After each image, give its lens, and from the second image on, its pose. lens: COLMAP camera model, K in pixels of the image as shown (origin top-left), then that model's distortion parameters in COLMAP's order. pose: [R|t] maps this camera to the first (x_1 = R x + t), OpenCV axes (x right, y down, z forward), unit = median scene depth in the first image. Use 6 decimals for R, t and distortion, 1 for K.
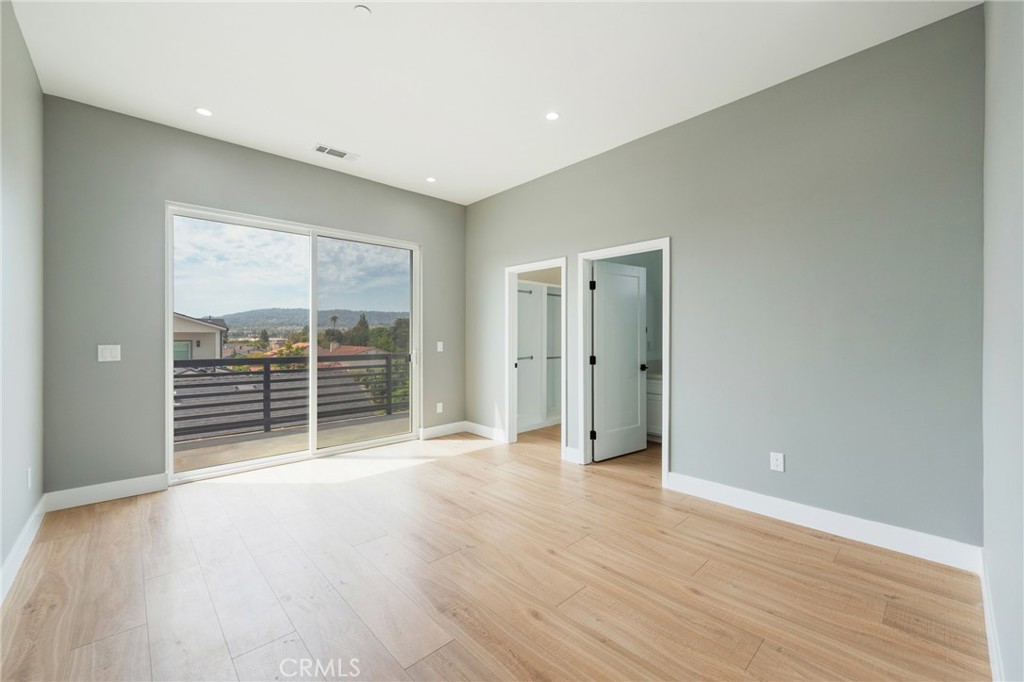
lens RADIAL K [[412.5, 0, 512.3], [0, 412.5, 339.3], [0, 0, 1]] dist [-0.001184, -0.000185]
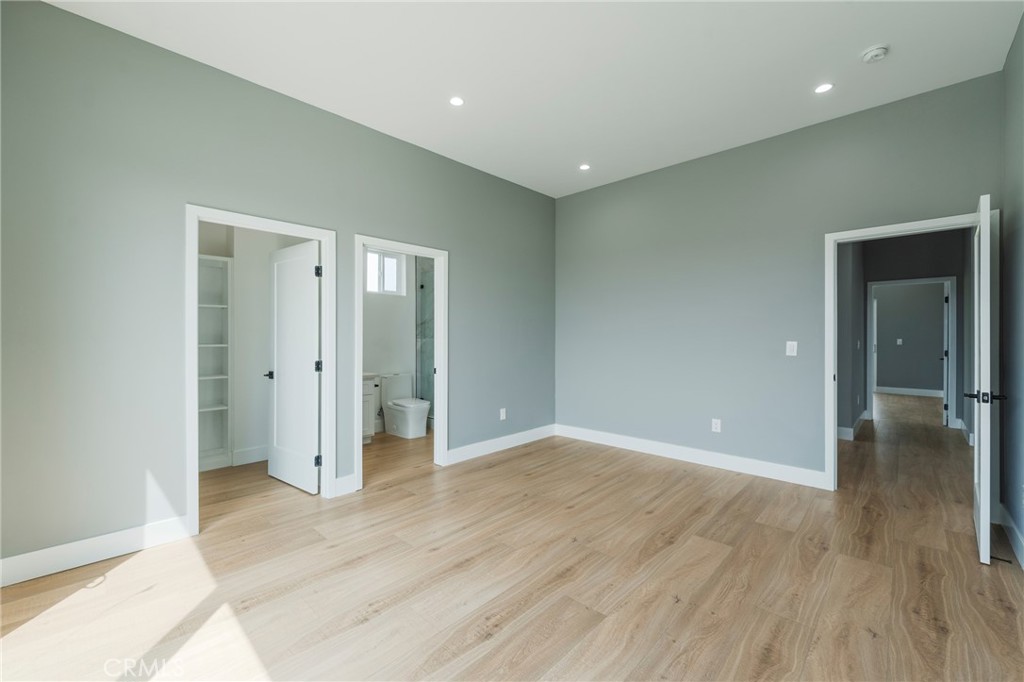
lens RADIAL K [[423.6, 0, 513.3], [0, 423.6, 335.6], [0, 0, 1]] dist [-0.002487, -0.000256]
pose [[-0.059362, 0.004367, 0.998227, -0.930138], [0.012258, 0.999918, -0.003645, 0.001786], [-0.998161, 0.012020, -0.059411, 0.988567]]
